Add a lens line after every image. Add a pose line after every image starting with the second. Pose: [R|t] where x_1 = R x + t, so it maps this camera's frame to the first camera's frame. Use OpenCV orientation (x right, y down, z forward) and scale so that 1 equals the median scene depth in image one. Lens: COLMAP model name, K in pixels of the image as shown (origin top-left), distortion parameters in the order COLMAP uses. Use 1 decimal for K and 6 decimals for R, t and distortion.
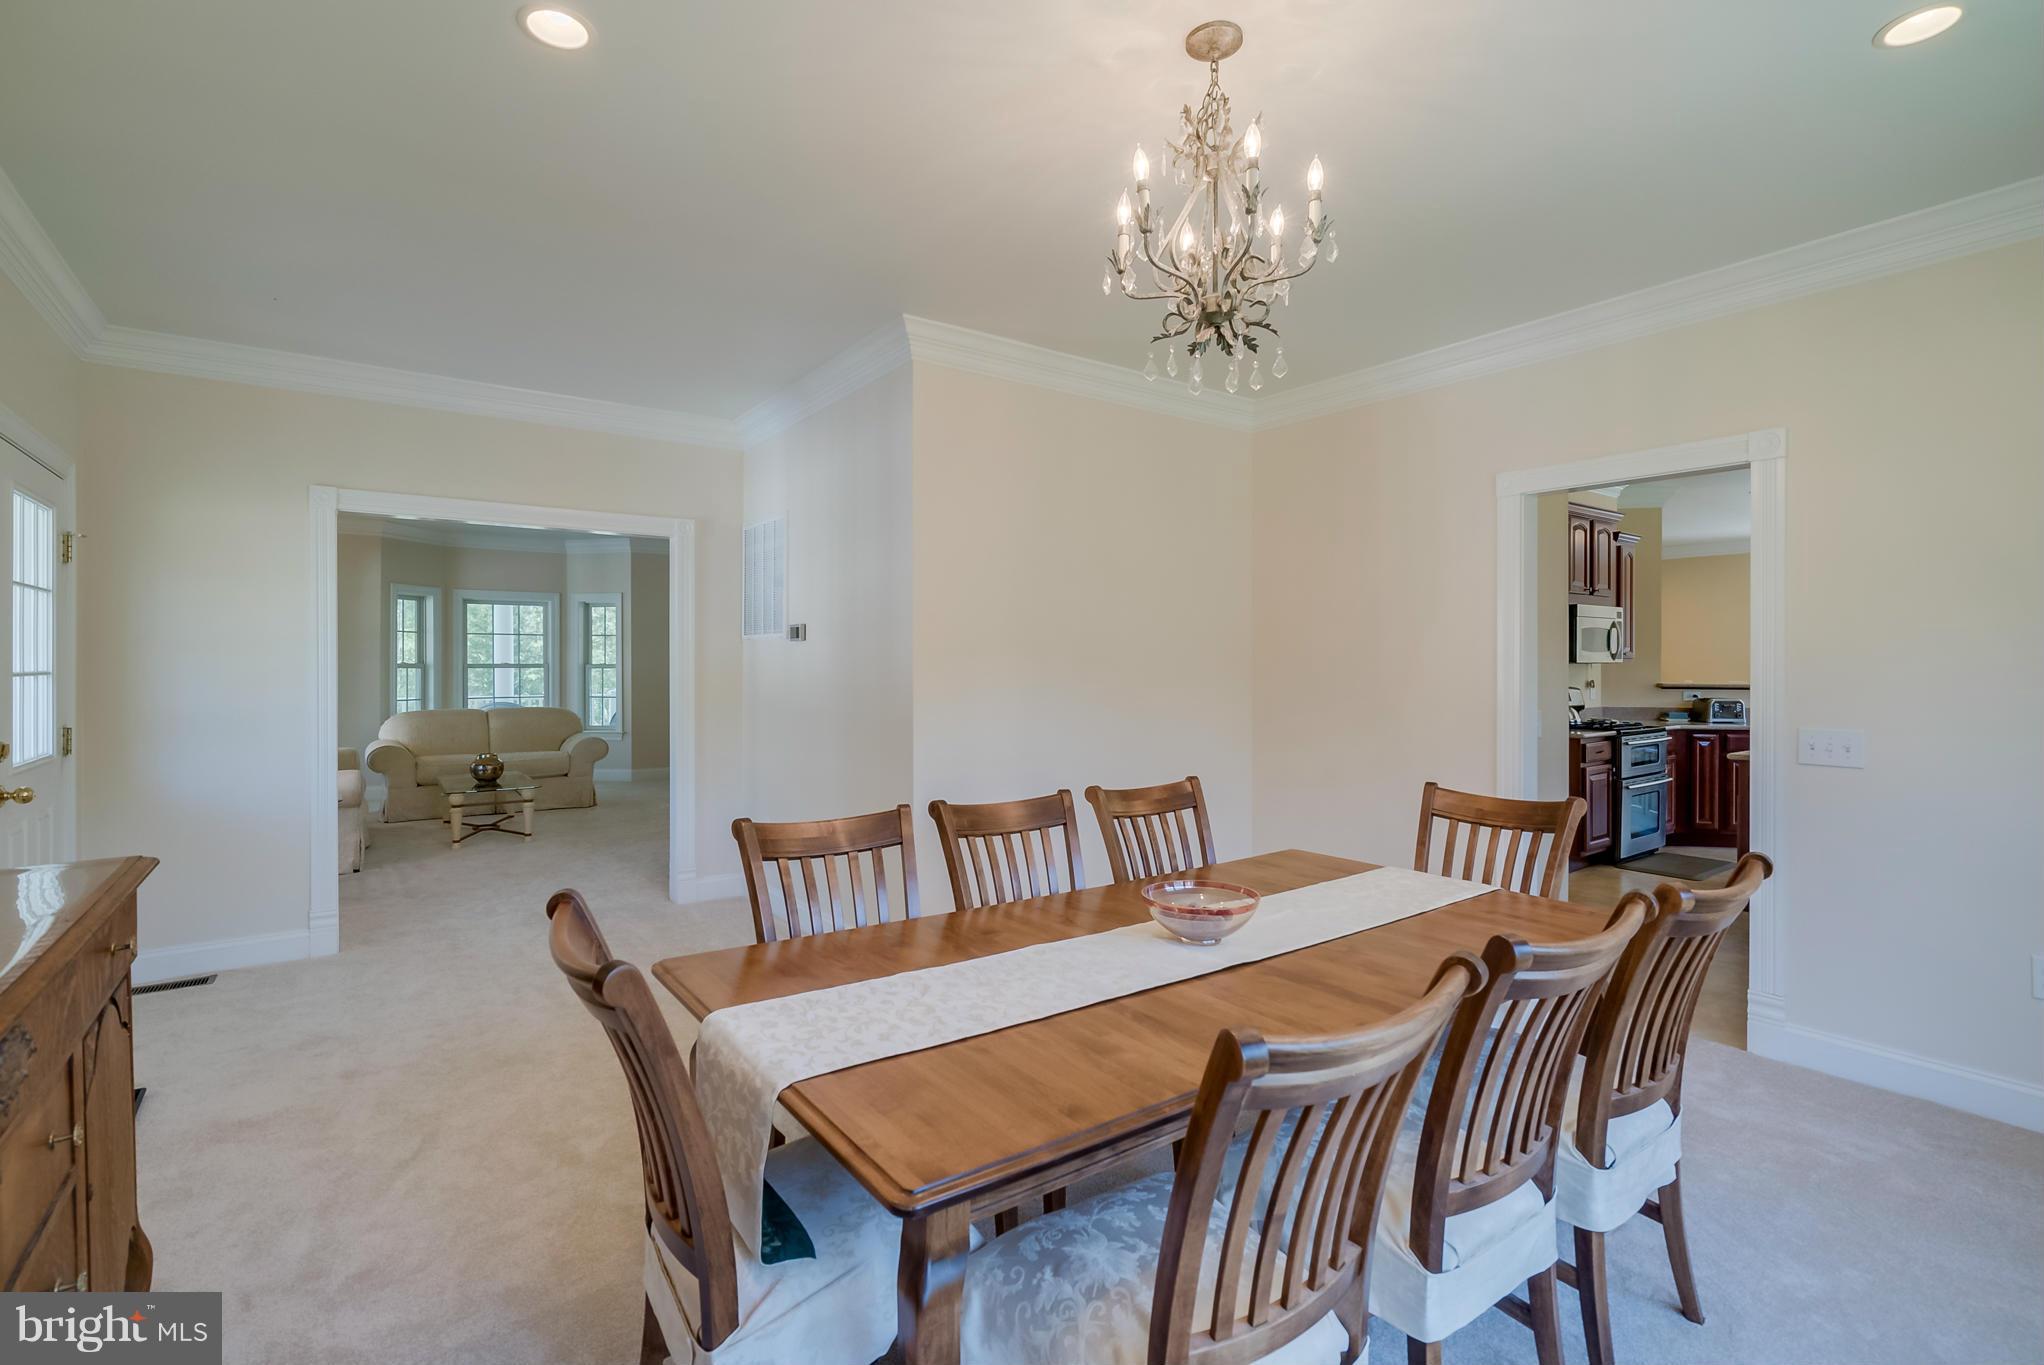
lens RADIAL K [[944.0, 0, 1024.7], [0, 944.0, 678.7], [0, 0, 1]] dist [0.003390, 0.000504]
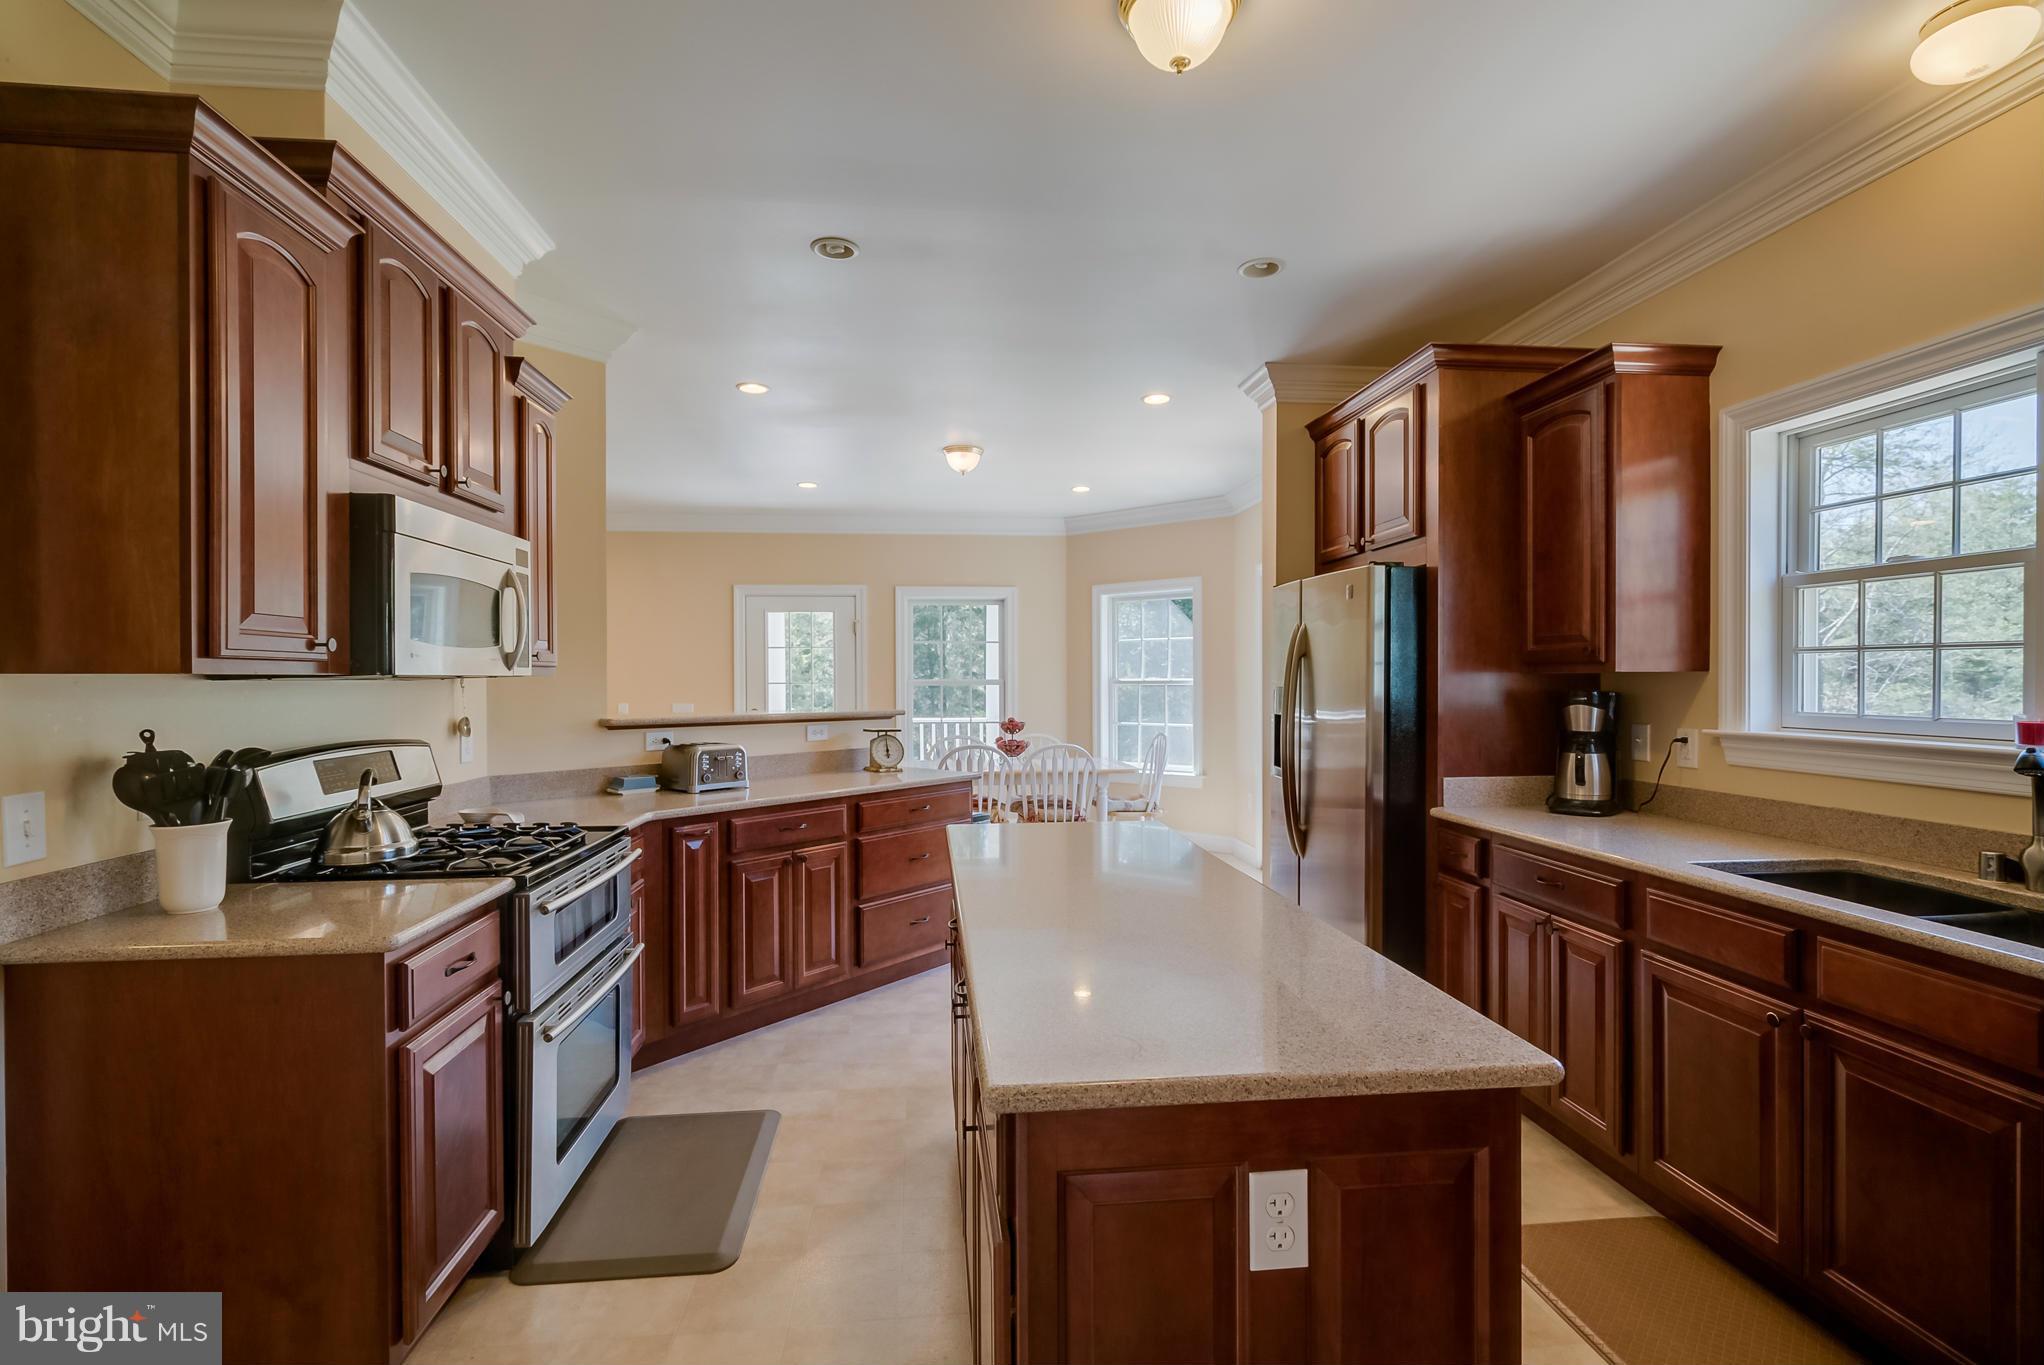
lens RADIAL K [[944.0, 0, 1024.7], [0, 944.0, 678.7], [0, 0, 1]] dist [0.003390, 0.000504]
pose [[0.507575, 0.000254, 0.861608, 0.385024], [0.014235, 0.999861, -0.008681, -0.009287], [-0.861490, 0.016671, 0.507500, 0.603054]]
